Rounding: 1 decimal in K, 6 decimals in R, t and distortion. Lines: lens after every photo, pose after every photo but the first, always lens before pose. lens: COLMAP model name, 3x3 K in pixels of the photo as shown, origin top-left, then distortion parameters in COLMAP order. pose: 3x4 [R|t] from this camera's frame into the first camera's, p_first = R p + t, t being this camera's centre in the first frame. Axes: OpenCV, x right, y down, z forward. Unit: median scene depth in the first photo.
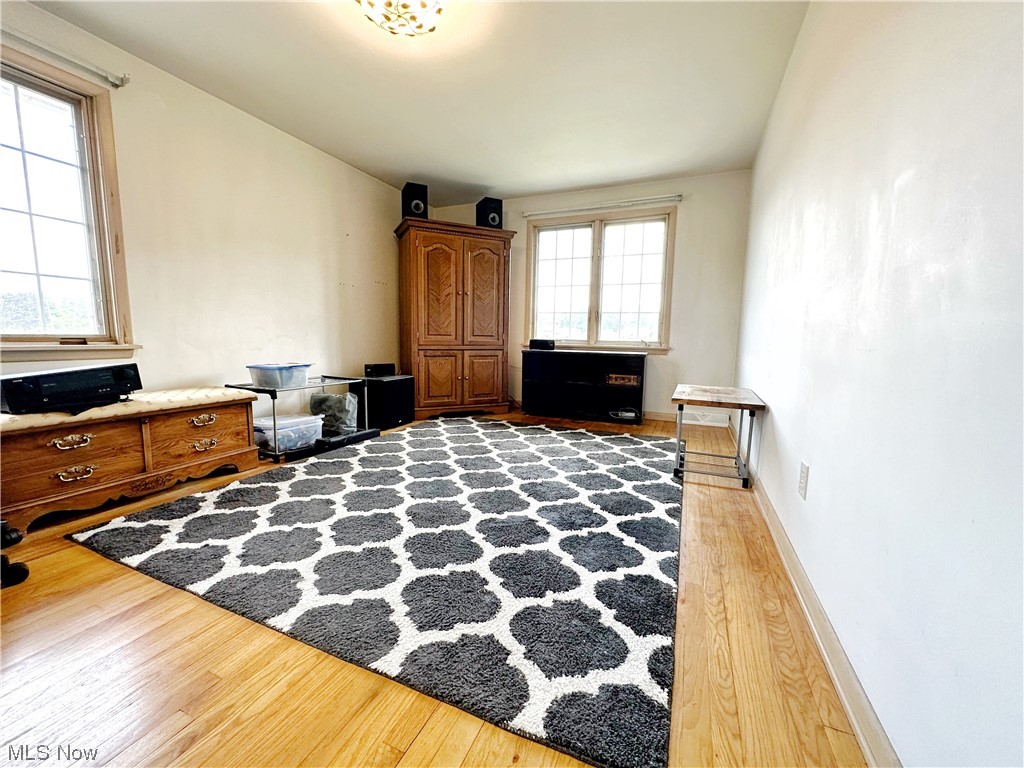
lens RADIAL K [[408.7, 0, 511.3], [0, 408.7, 386.0], [0, 0, 1]] dist [0.000489, 0.000609]
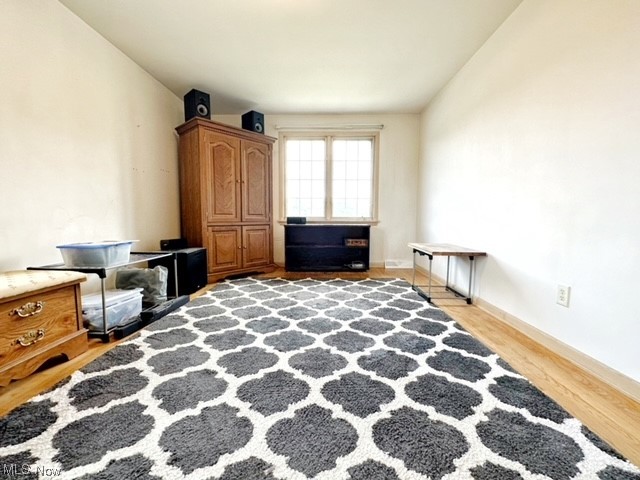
lens RADIAL K [[269.9, 0, 321.5], [0, 269.9, 240.8], [0, 0, 1]] dist [-0.001324, 0.000401]
pose [[0.925629, -0.046154, 0.375606, -0.314508], [0.058150, 0.998094, -0.020660, -0.012457], [-0.373937, 0.040965, 0.926549, 0.185617]]
